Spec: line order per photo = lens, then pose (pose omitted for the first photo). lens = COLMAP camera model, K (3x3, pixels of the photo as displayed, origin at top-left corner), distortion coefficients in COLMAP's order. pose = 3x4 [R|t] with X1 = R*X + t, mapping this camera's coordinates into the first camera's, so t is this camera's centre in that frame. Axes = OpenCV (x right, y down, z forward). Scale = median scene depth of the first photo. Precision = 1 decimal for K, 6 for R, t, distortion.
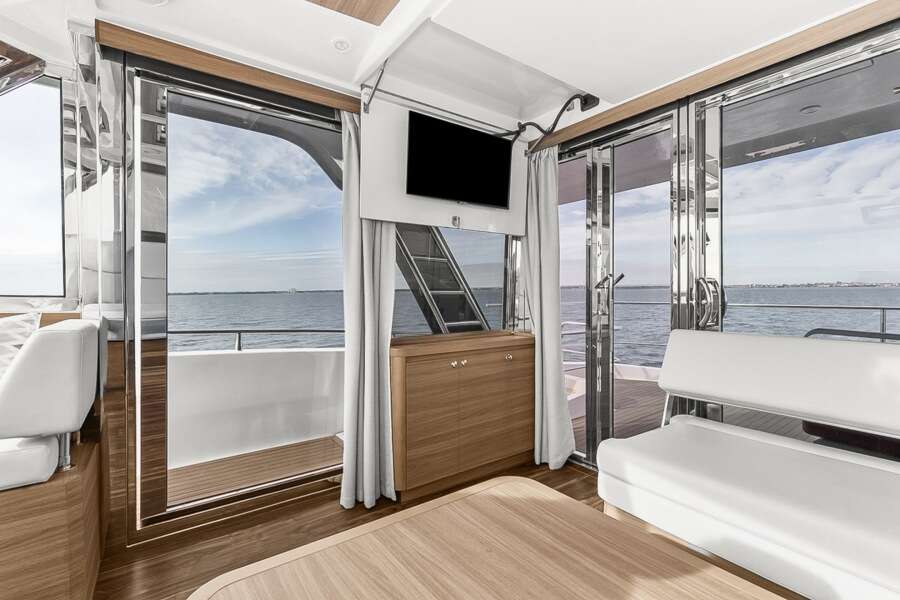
lens RADIAL K [[412.3, 0, 453.1], [0, 412.3, 296.6], [0, 0, 1]] dist [-0.007717, -0.000704]
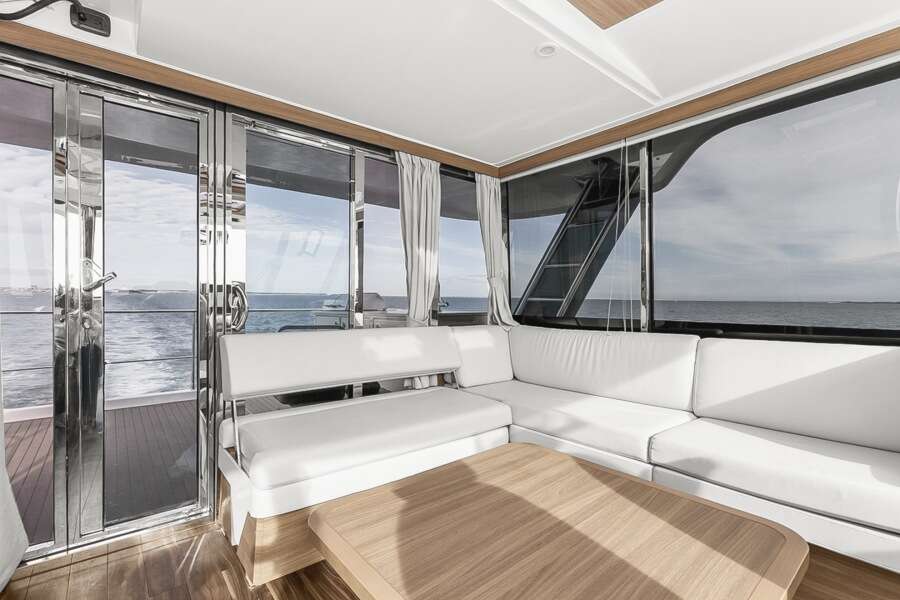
lens RADIAL K [[412.3, 0, 452.1], [0, 412.3, 303.0], [0, 0, 1]] dist [-0.007717, -0.000704]
pose [[-0.065494, 0.005503, 0.997838, -0.835159], [0.004918, 0.999974, -0.005192, 0.019928], [-0.997841, 0.004568, -0.065519, 0.908568]]
